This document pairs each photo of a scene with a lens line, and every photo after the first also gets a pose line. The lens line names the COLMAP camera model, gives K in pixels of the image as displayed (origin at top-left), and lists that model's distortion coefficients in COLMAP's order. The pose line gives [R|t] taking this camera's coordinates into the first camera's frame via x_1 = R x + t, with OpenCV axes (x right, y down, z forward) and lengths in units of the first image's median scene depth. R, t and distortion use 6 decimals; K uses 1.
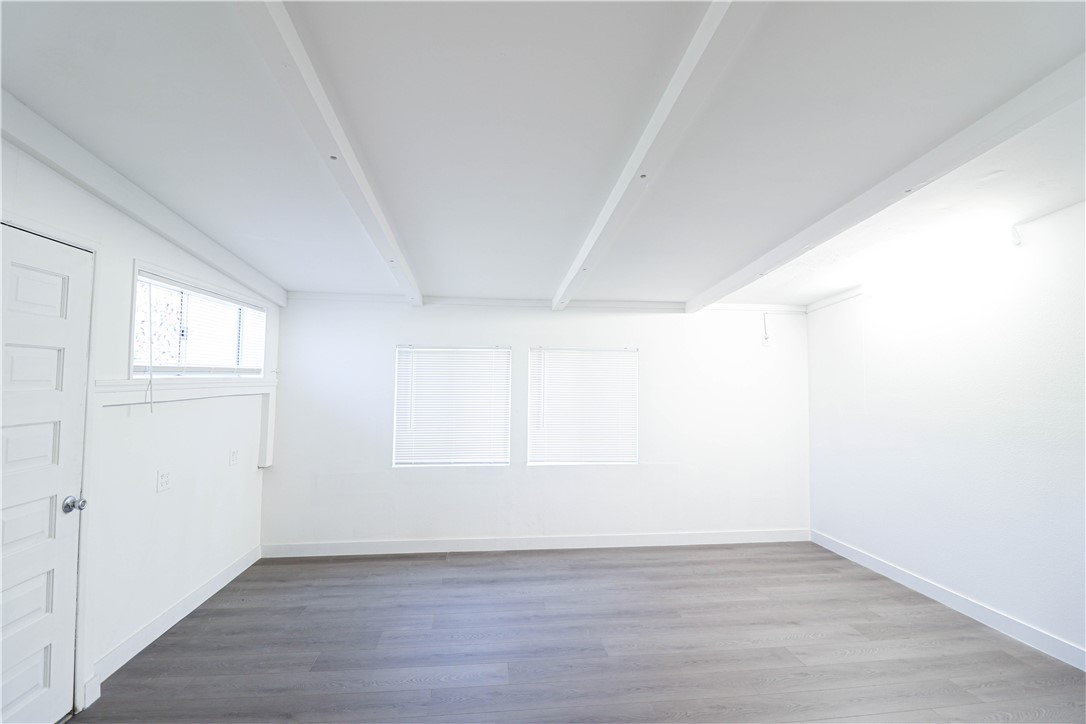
lens RADIAL K [[513.7, 0, 546.2], [0, 513.7, 350.8], [0, 0, 1]] dist [-0.000229, -0.016125]
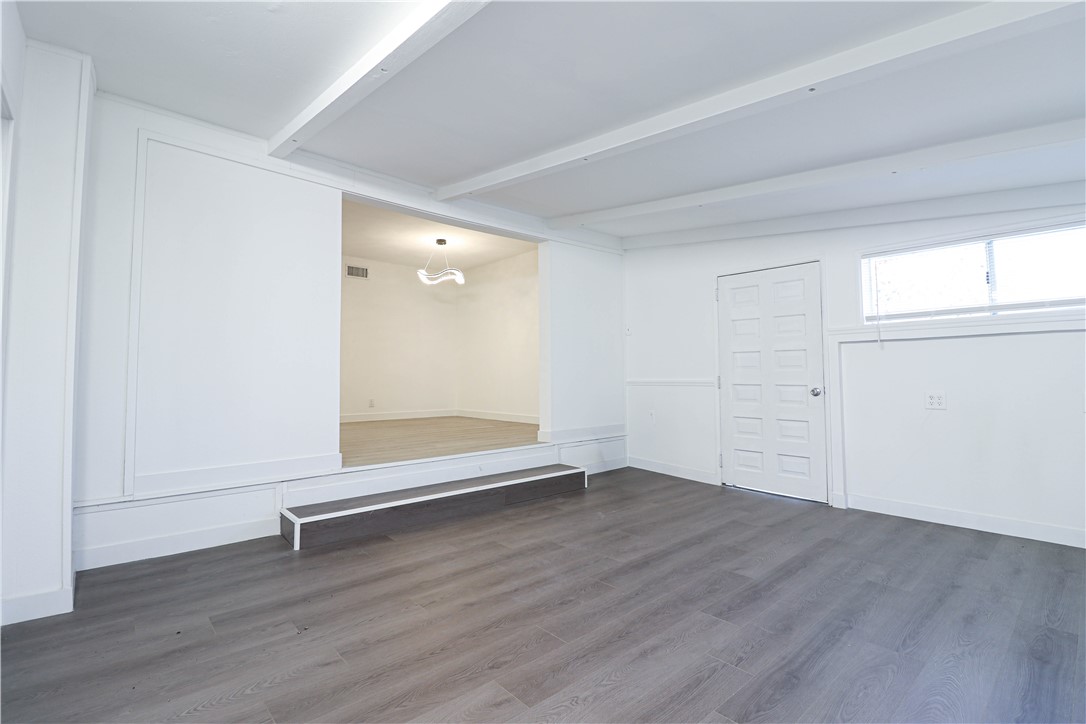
lens RADIAL K [[501.0, 0, 544.5], [0, 501.0, 351.7], [0, 0, 1]] dist [0.000687, -0.014160]
pose [[-0.820091, -0.035364, -0.571139, 0.787044], [0.019404, 0.995796, -0.089521, 0.227858], [0.571904, -0.084498, -0.815957, 1.500912]]
